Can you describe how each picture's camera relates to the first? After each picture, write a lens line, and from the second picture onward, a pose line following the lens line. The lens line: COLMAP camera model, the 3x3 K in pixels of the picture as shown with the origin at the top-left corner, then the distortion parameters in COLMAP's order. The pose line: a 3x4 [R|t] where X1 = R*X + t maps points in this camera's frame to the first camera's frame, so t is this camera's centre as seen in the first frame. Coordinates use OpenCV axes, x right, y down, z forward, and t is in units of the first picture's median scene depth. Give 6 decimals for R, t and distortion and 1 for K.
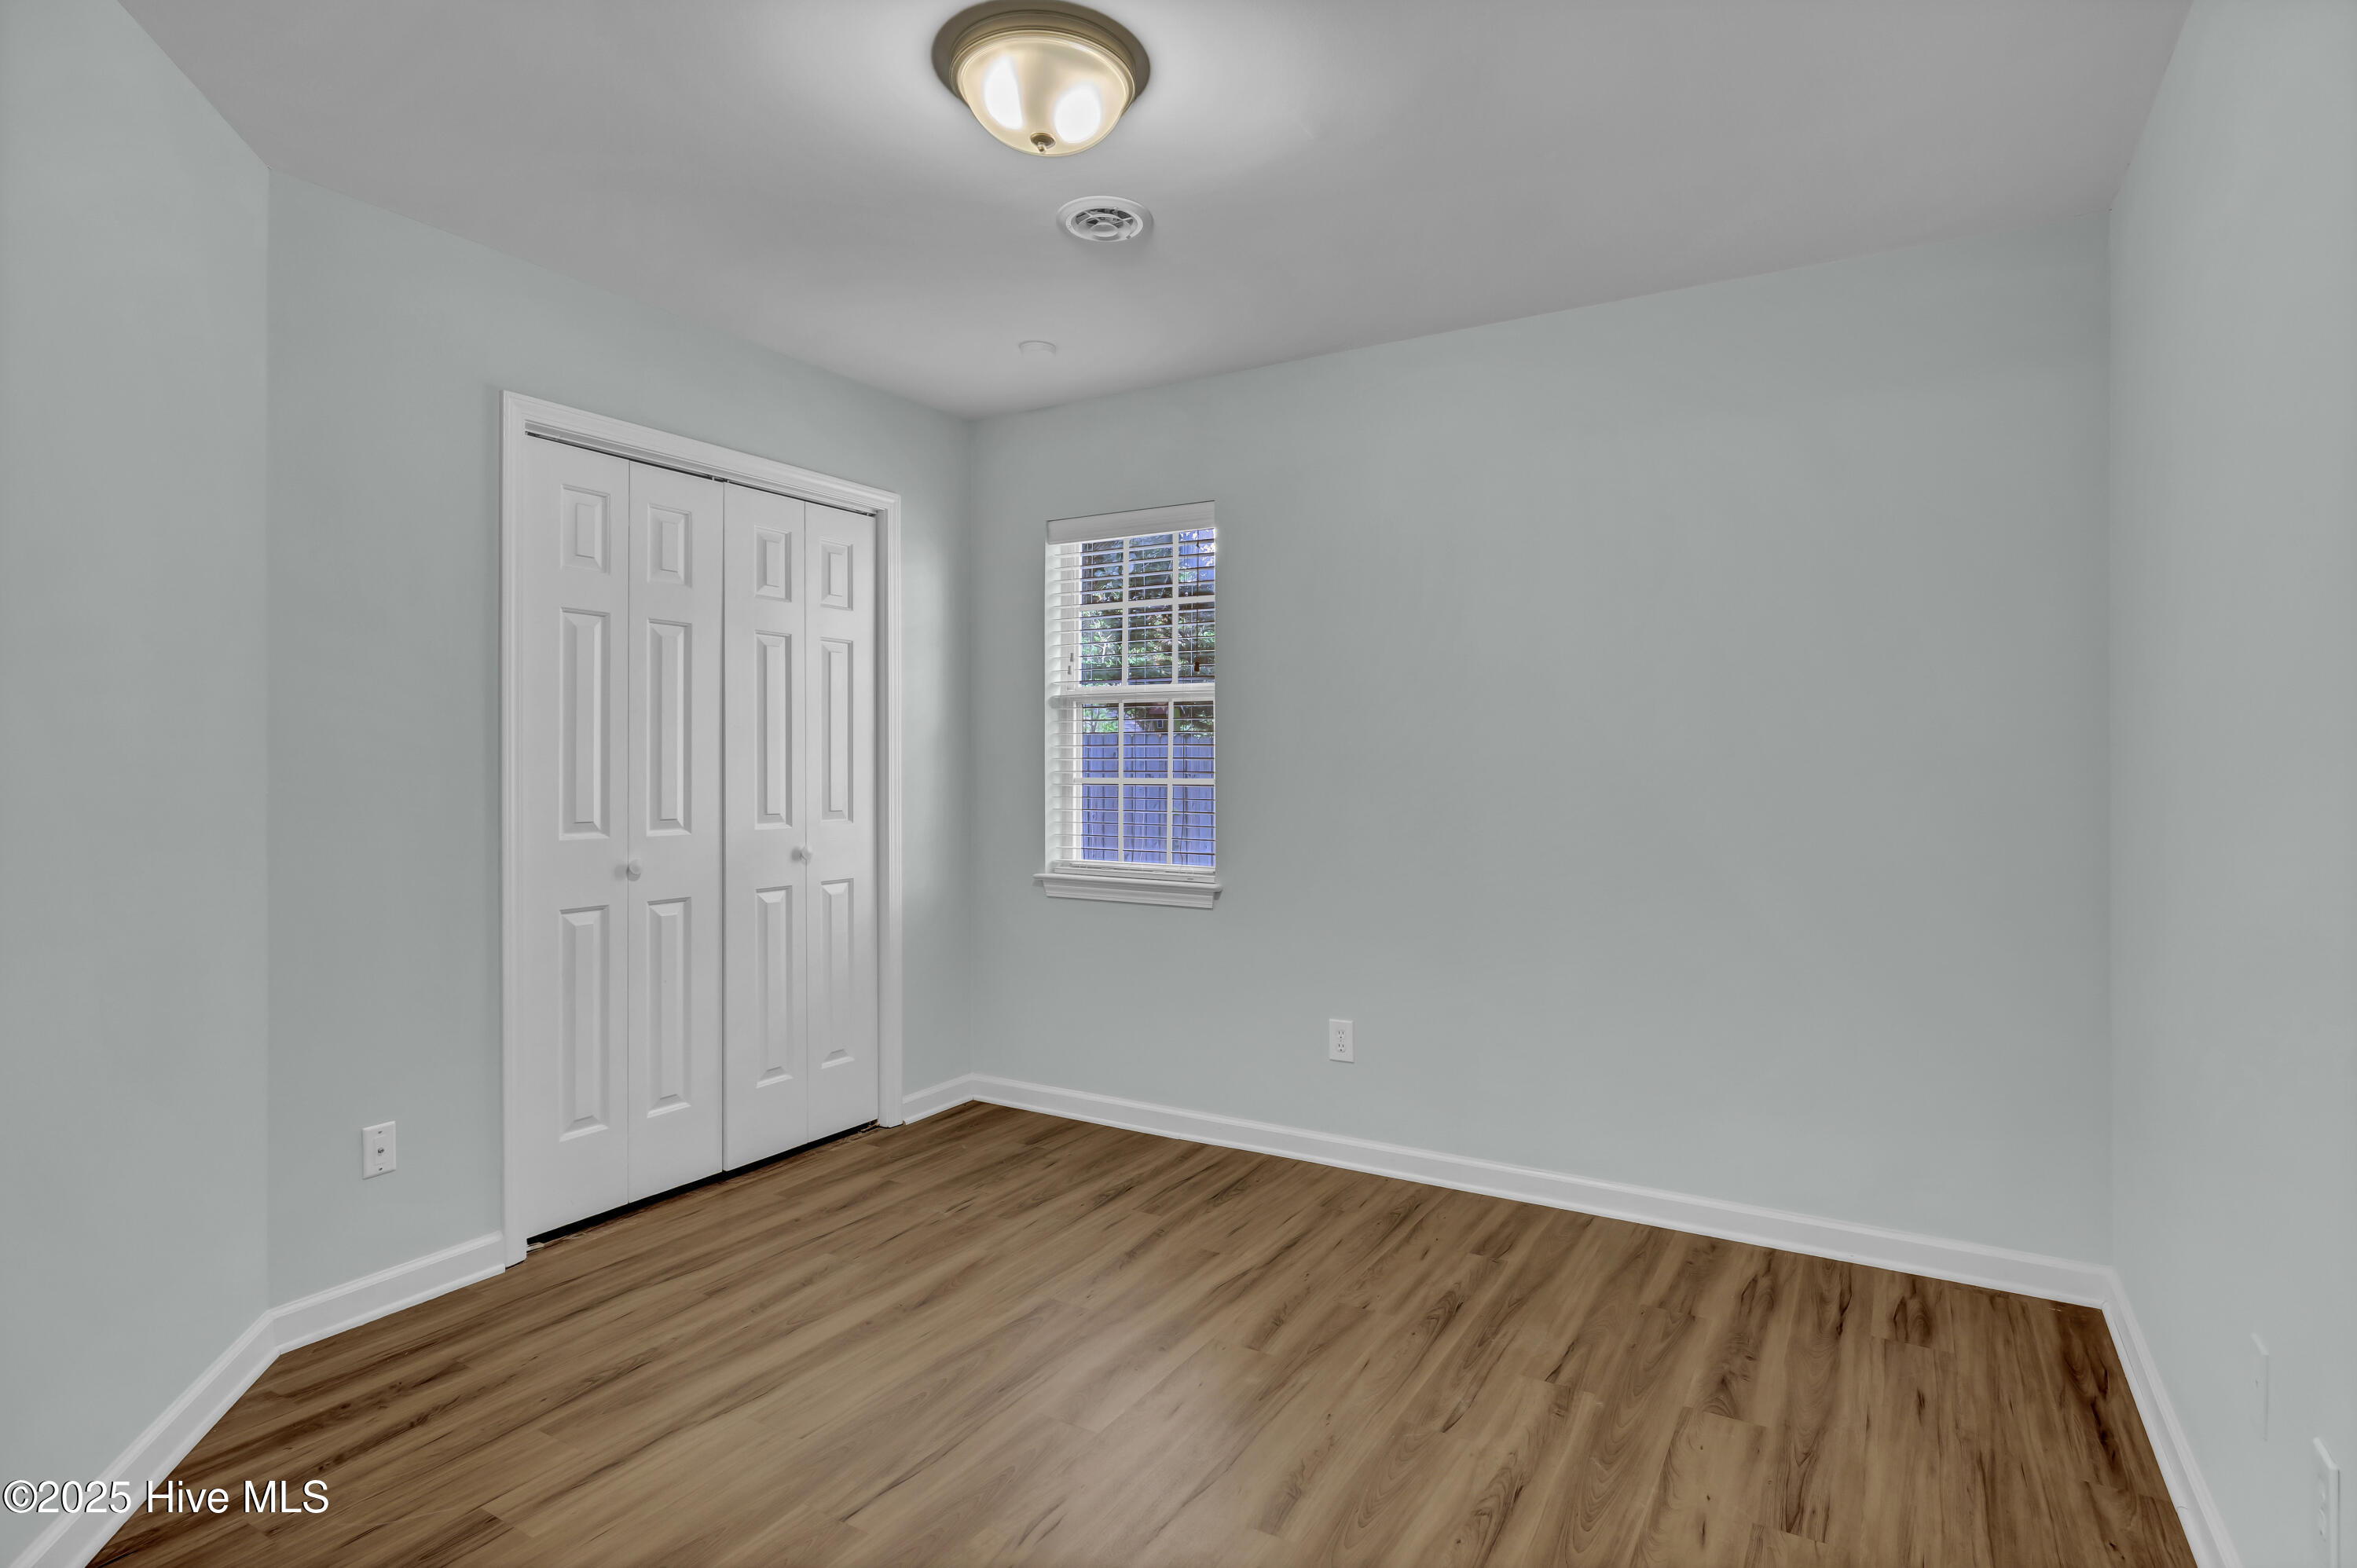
lens RADIAL K [[1218.2, 0, 1177.8], [0, 1218.2, 755.6], [0, 0, 1]] dist [-0.000211, -0.000060]
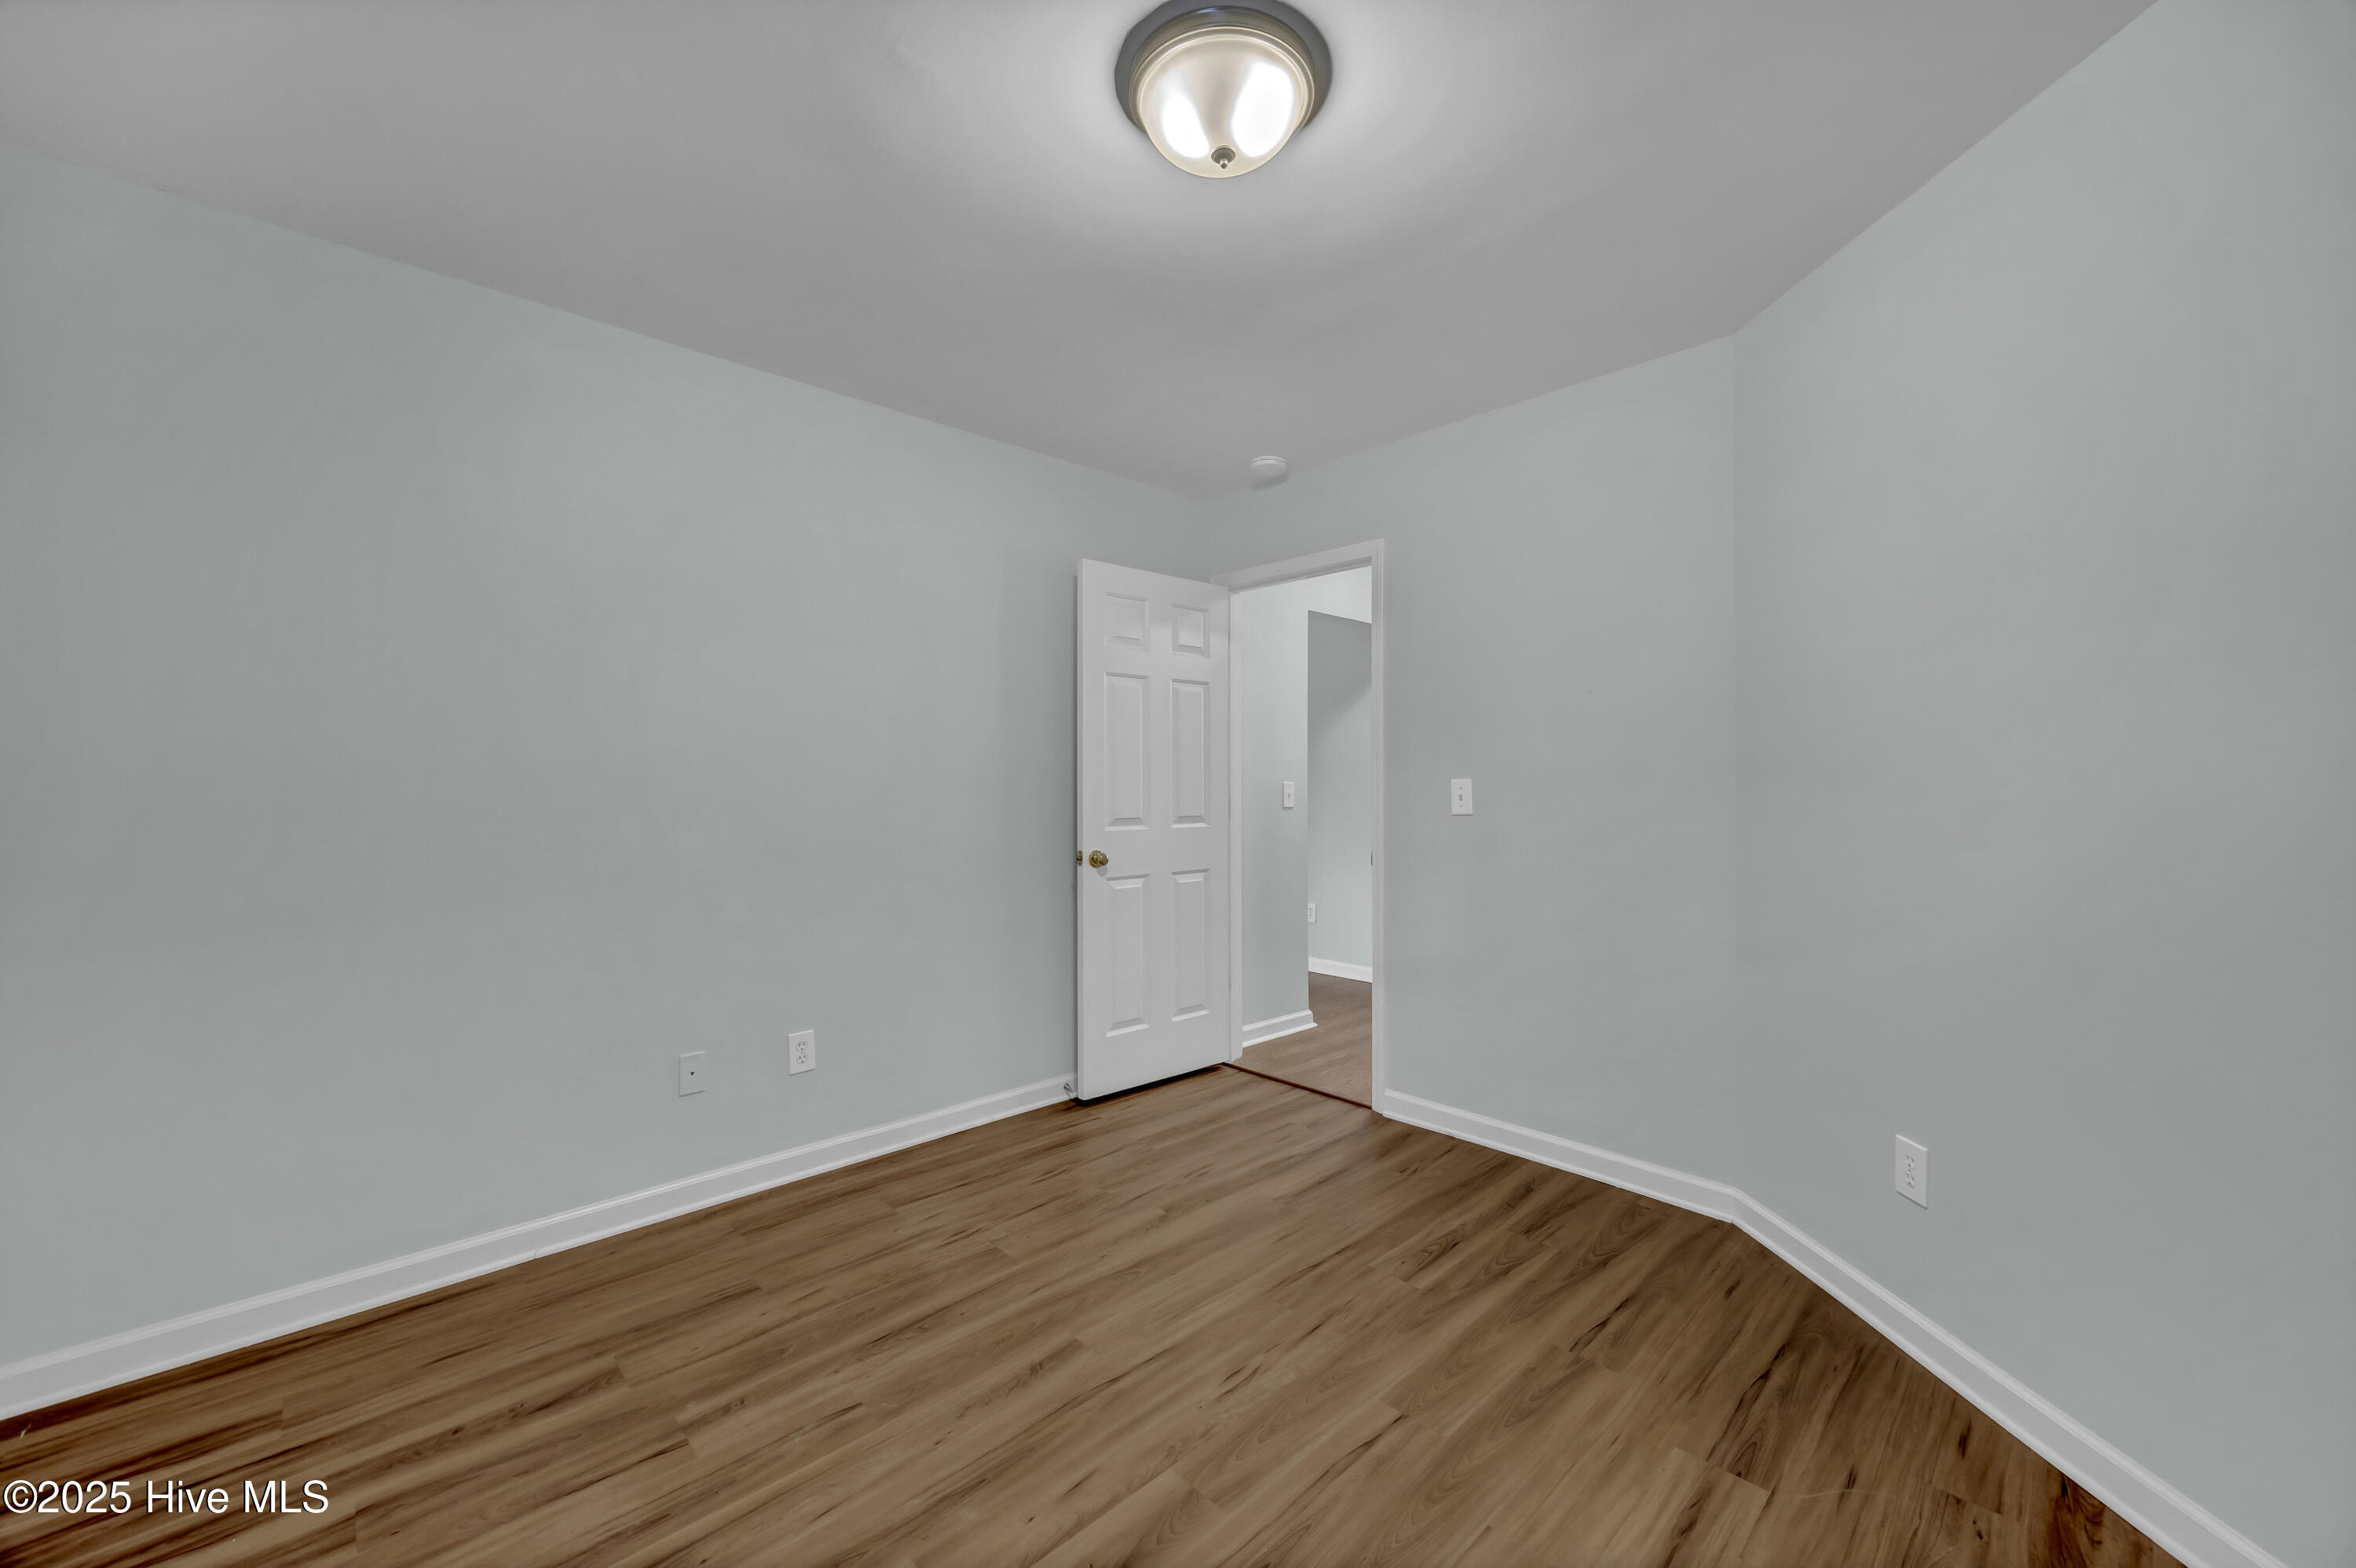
lens RADIAL K [[927.4, 0, 1178.0], [0, 927.4, 784.0], [0, 0, 1]] dist [0.000080, 0.000002]
pose [[-0.962509, 0.003601, 0.271227, -0.280655], [0.004822, 0.999981, 0.003835, 0.008040], [-0.271208, 0.004999, -0.962508, 1.749561]]
